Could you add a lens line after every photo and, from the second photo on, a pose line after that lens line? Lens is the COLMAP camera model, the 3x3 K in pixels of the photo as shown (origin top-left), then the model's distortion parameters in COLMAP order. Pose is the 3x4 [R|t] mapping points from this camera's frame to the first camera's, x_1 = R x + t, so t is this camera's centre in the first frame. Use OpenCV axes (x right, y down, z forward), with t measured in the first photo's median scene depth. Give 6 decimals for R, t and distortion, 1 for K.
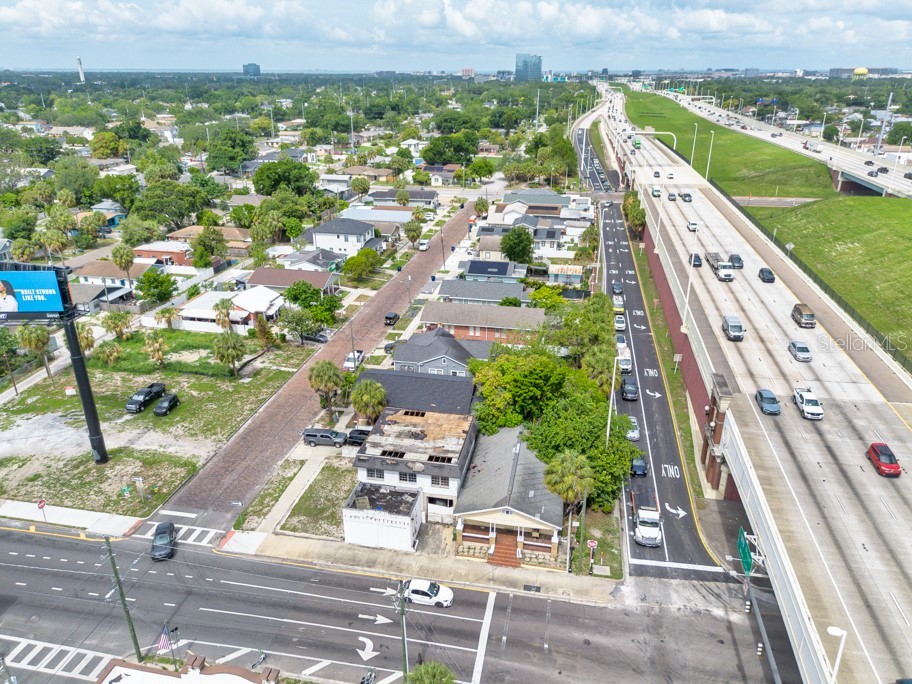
lens RADIAL K [[656.4, 0, 456.1], [0, 656.4, 335.6], [0, 0, 1]] dist [0.064052, -0.071750]
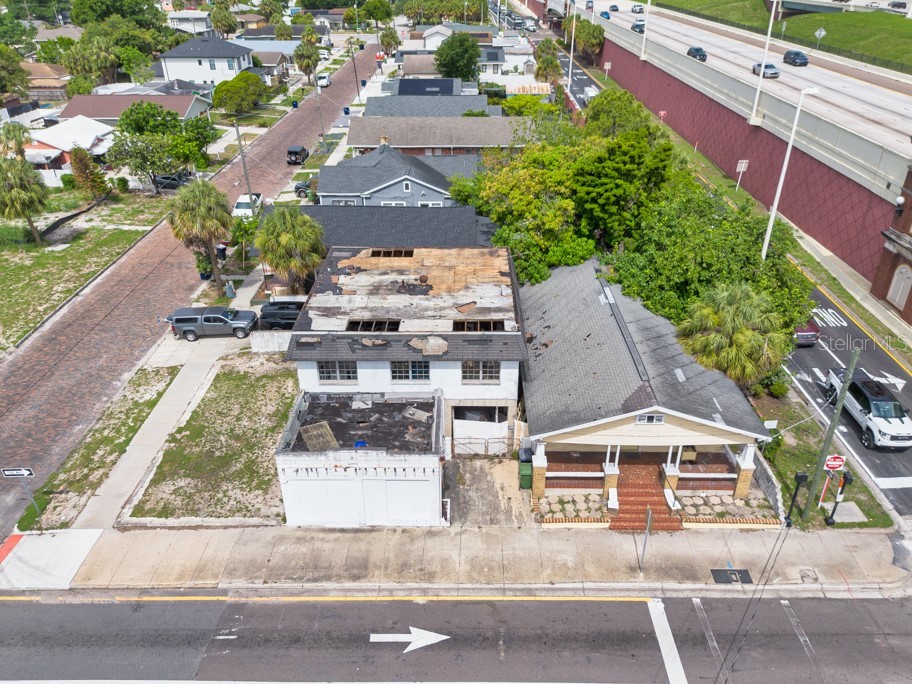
lens RADIAL K [[661.5, 0, 461.7], [0, 661.5, 315.4], [0, 0, 1]] dist [0.056374, -0.053309]
pose [[0.982307, -0.093398, 0.162326, -0.105052], [0.074711, 0.990241, 0.117648, 0.118855], [-0.171730, -0.103439, 0.979699, 0.516757]]
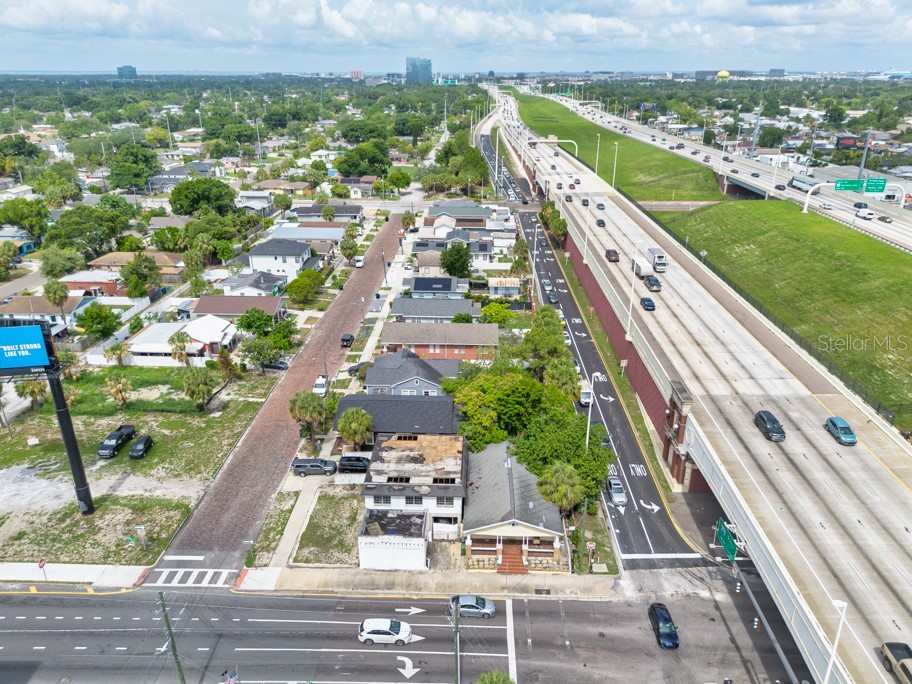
lens RADIAL K [[653.1, 0, 456.3], [0, 653.1, 334.3], [0, 0, 1]] dist [0.059422, -0.064065]
pose [[0.987506, -0.059498, 0.145915, -0.138206], [0.059726, 0.998211, 0.002824, -0.048822], [-0.145822, 0.005926, 0.989293, -0.055380]]
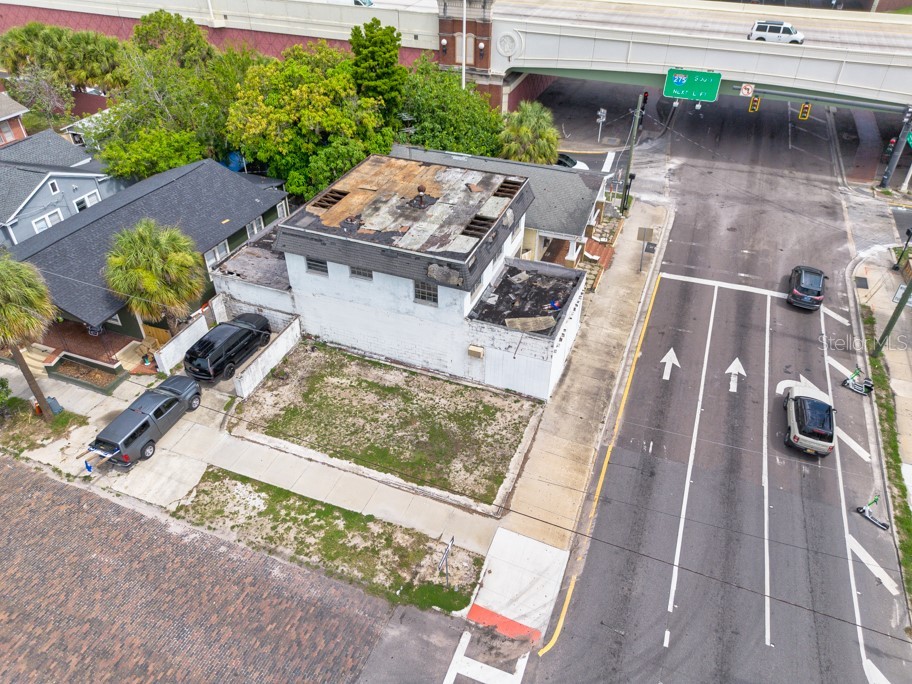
lens RADIAL K [[649.3, 0, 455.5], [0, 649.3, 341.1], [0, 0, 1]] dist [0.064421, -0.067775]
pose [[0.176060, -0.590467, 0.787624, -0.517784], [0.364635, 0.782324, 0.504986, -0.007629], [-0.914354, 0.198287, 0.353041, 0.821547]]
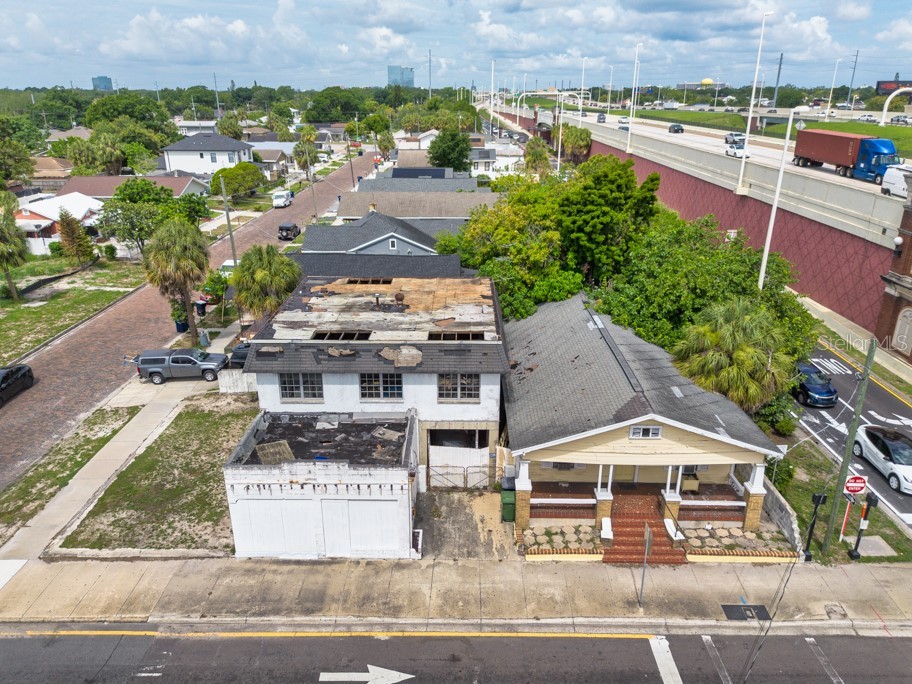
lens RADIAL K [[650.9, 0, 455.4], [0, 650.9, 342.0], [0, 0, 1]] dist [0.062532, -0.064729]
pose [[0.983314, -0.067297, 0.169011, -0.091216], [0.070178, 0.997473, -0.011121, 0.185681], [-0.167836, 0.022796, 0.985551, 0.552282]]
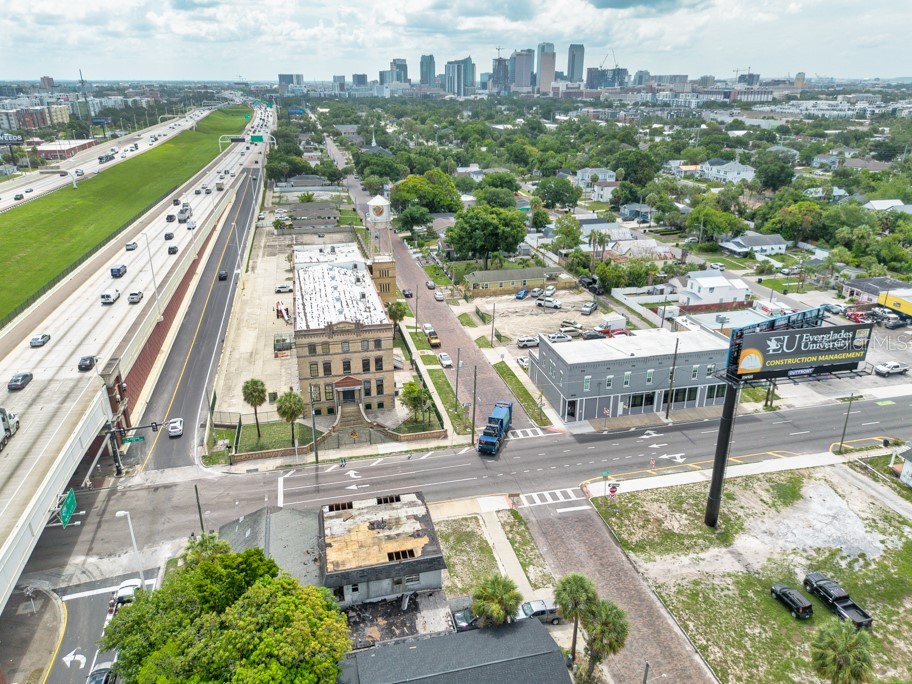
lens RADIAL K [[650.9, 0, 455.4], [0, 650.9, 342.0], [0, 0, 1]] dist [0.062532, -0.064729]
pose [[-0.909506, 0.154093, -0.386075, 0.156623], [-0.155276, 0.735592, 0.659389, -0.657073], [0.385600, 0.659667, -0.645098, 1.467606]]
